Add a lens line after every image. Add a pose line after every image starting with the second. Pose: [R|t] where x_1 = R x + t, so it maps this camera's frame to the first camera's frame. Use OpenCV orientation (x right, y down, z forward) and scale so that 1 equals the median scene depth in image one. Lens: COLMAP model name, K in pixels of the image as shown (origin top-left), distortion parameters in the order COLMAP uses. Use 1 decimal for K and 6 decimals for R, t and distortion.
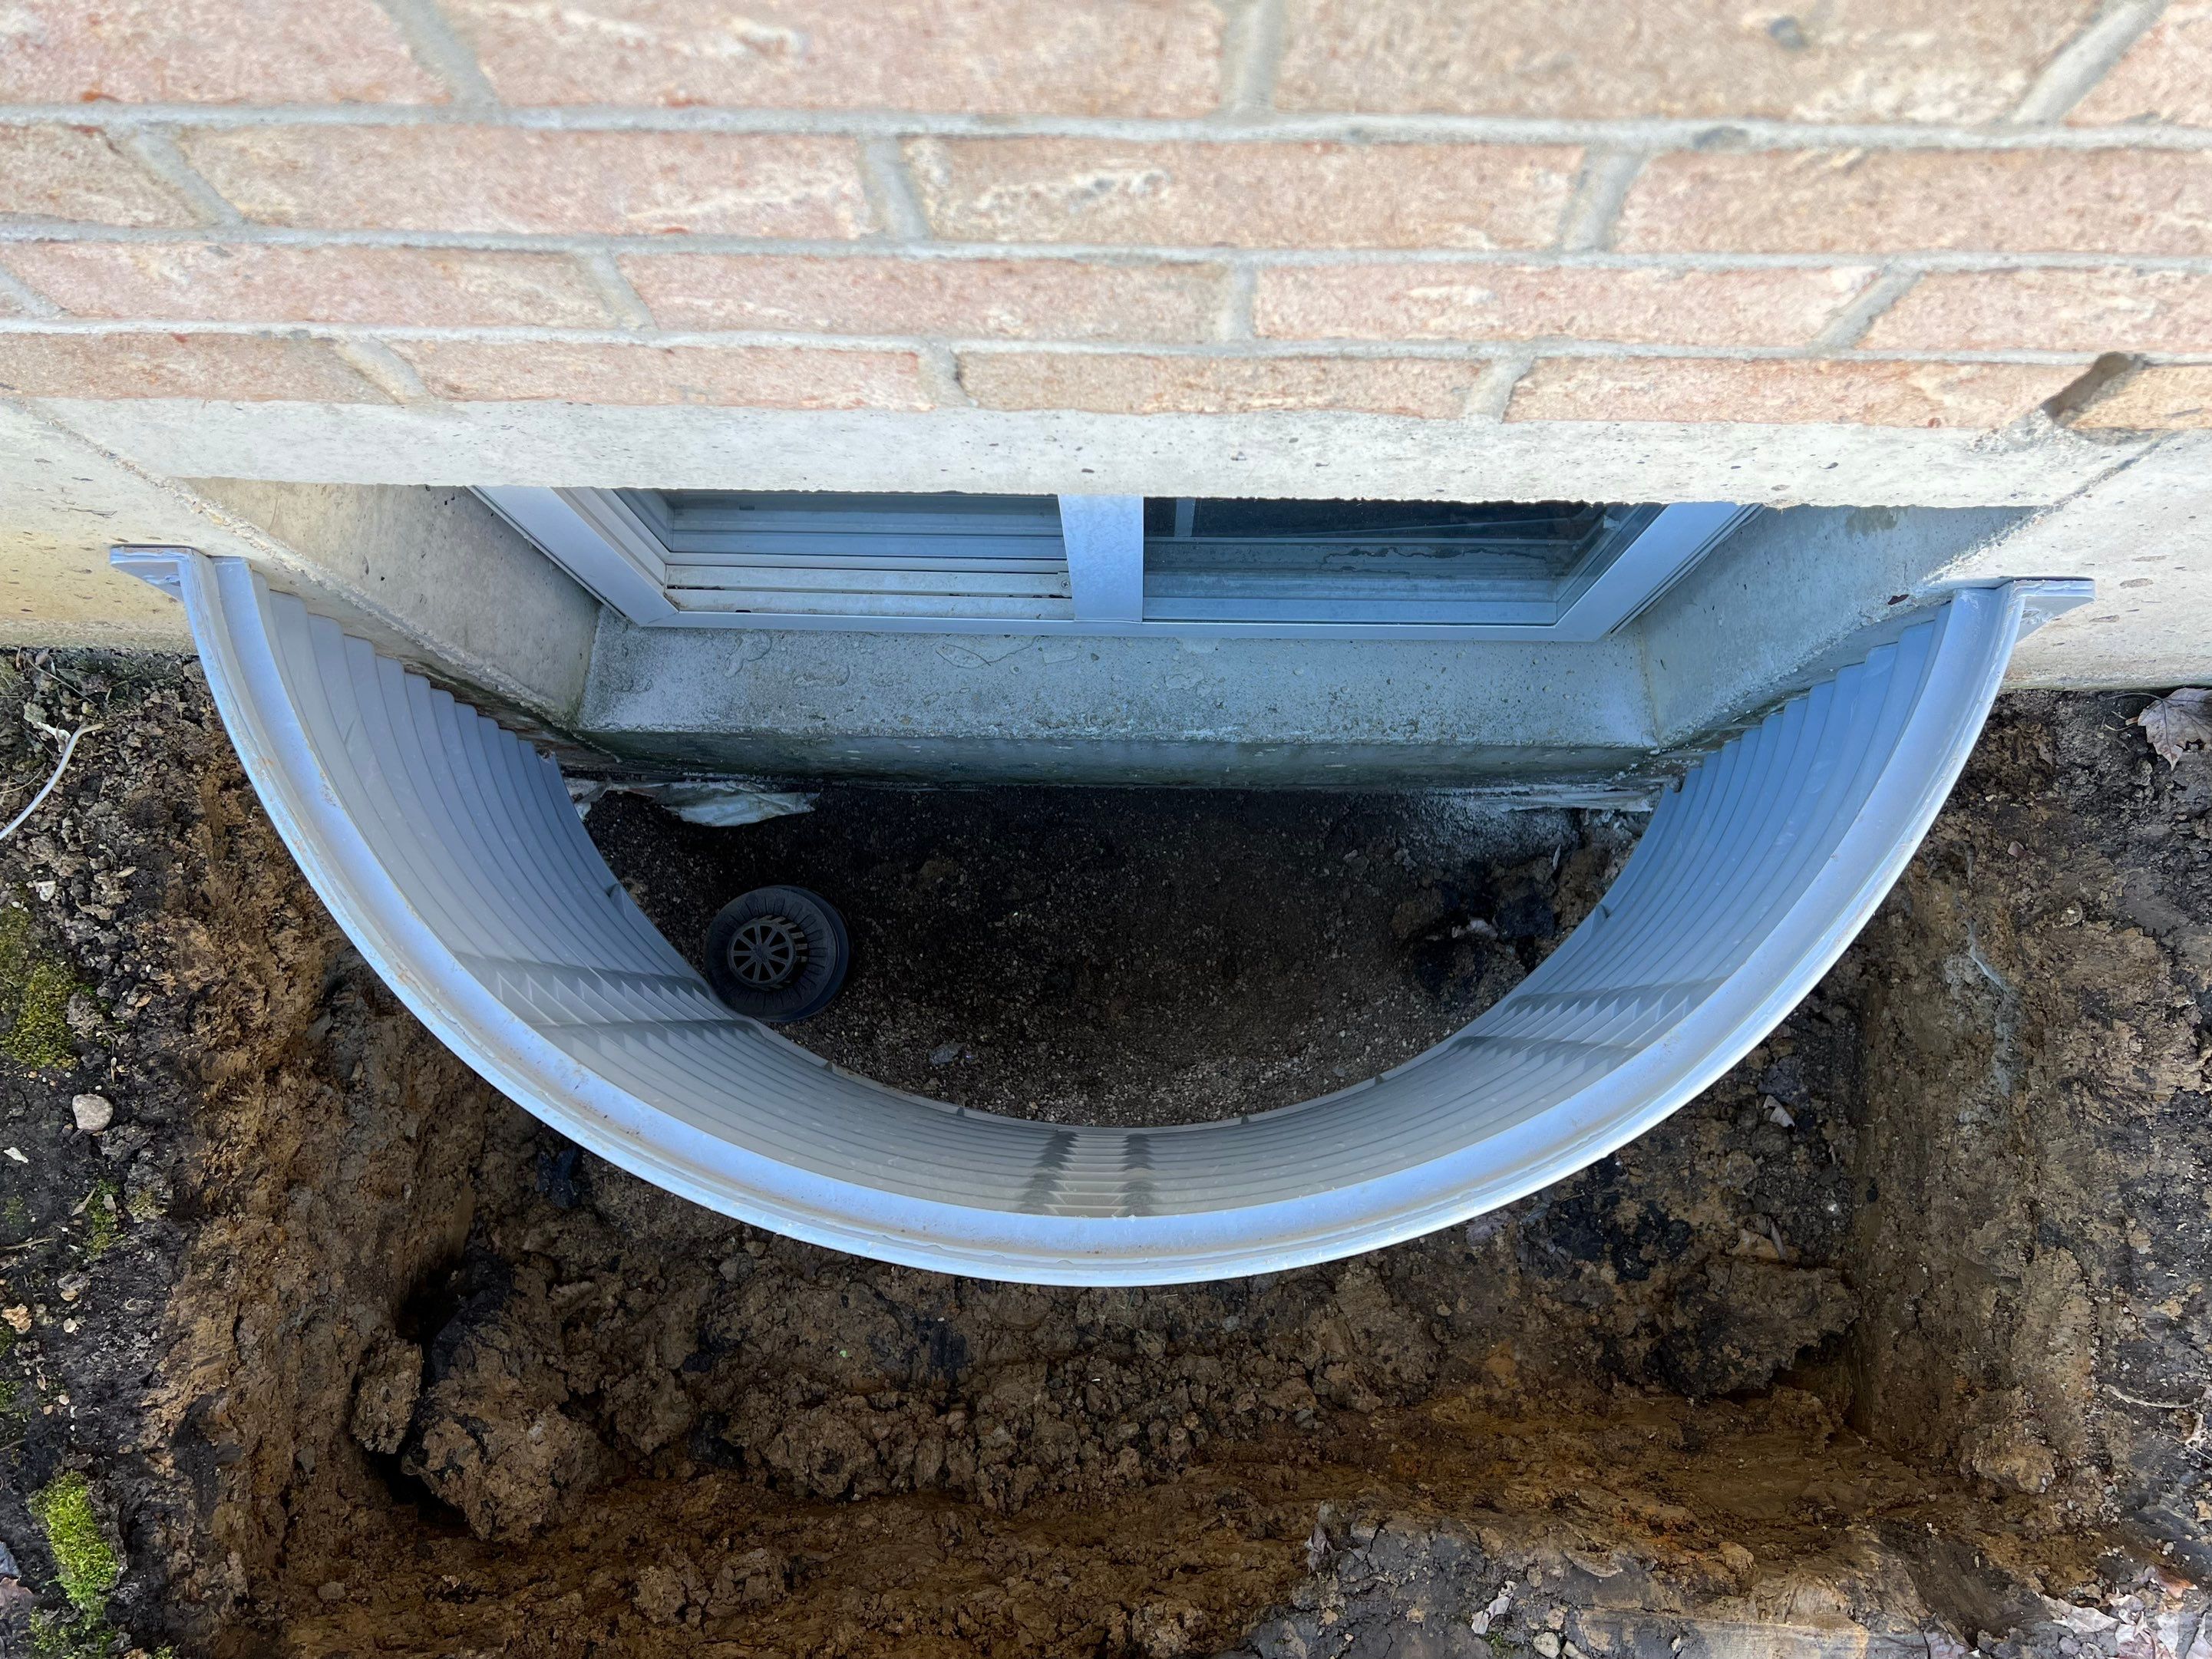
lens RADIAL K [[1657.5, 0, 1102.5], [0, 1657.5, 829.0], [0, 0, 1]] dist [0.076489, -0.079638]
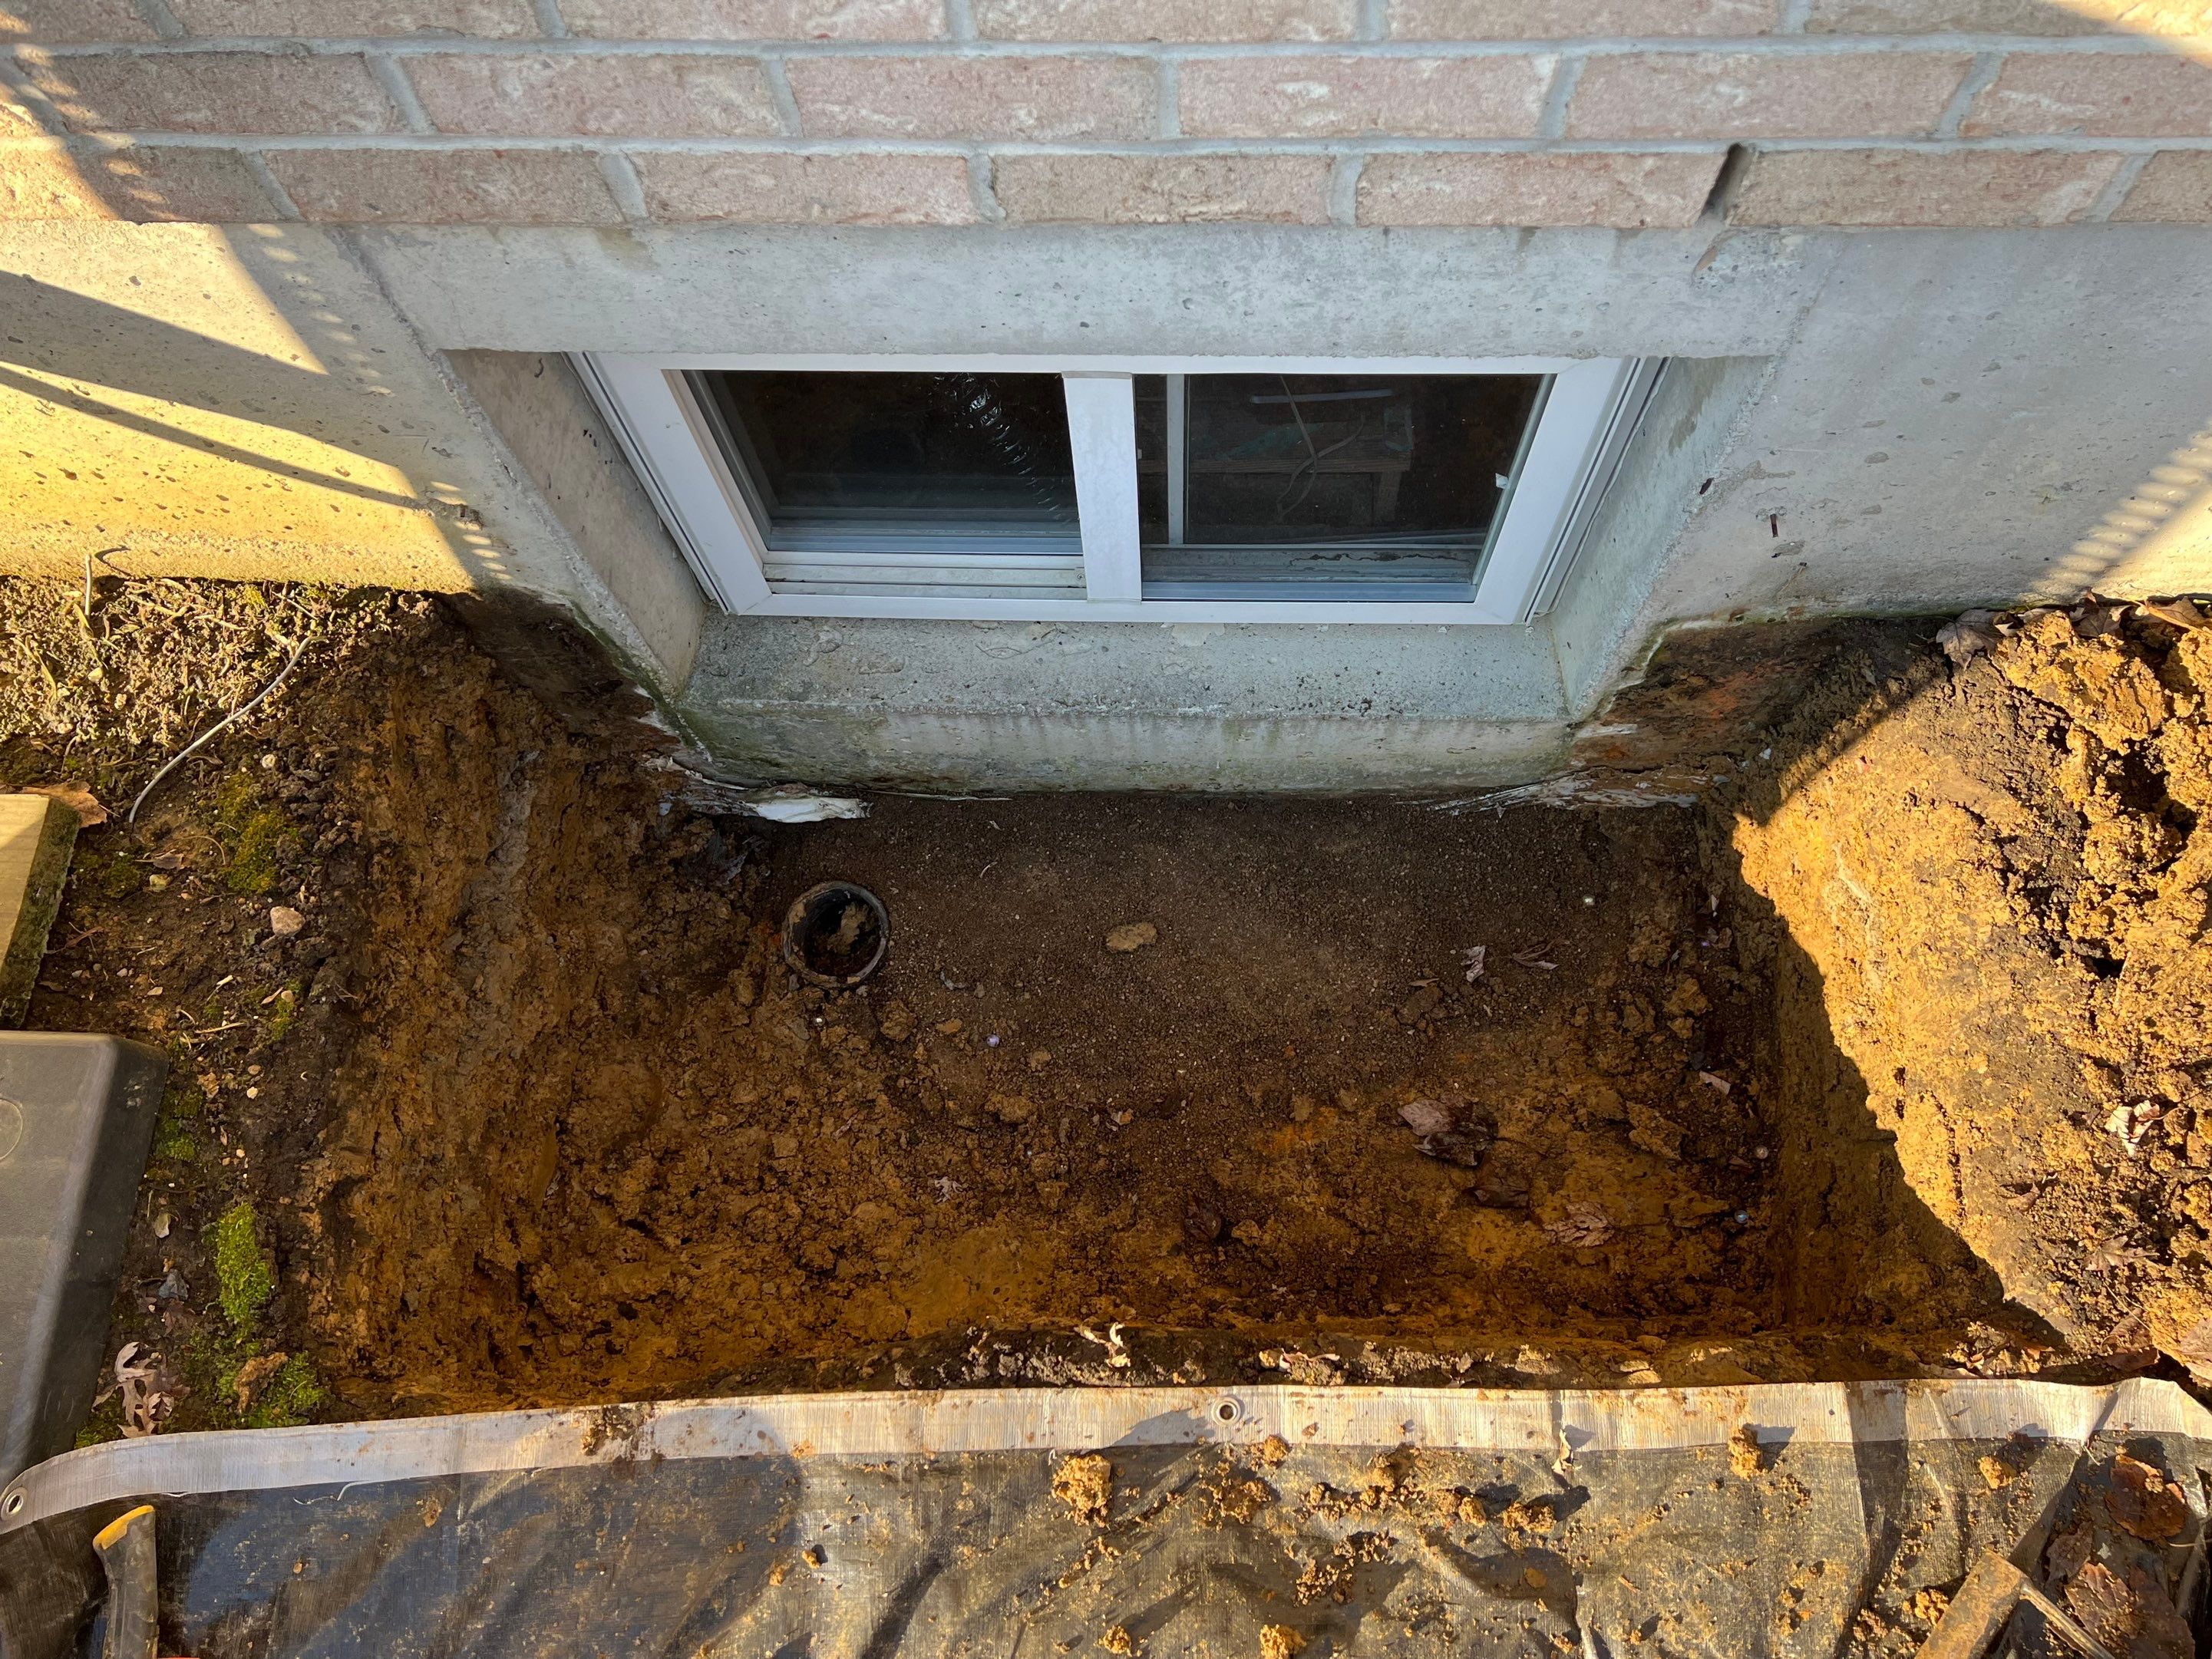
lens RADIAL K [[1657.5, 0, 1096.7], [0, 1657.5, 825.8], [0, 0, 1]] dist [0.076489, -0.079638]
pose [[0.999581, 0.006731, -0.028143, 0.030280], [-0.012332, 0.978913, -0.203904, 0.335833], [0.026177, 0.204165, 0.978586, -0.206797]]
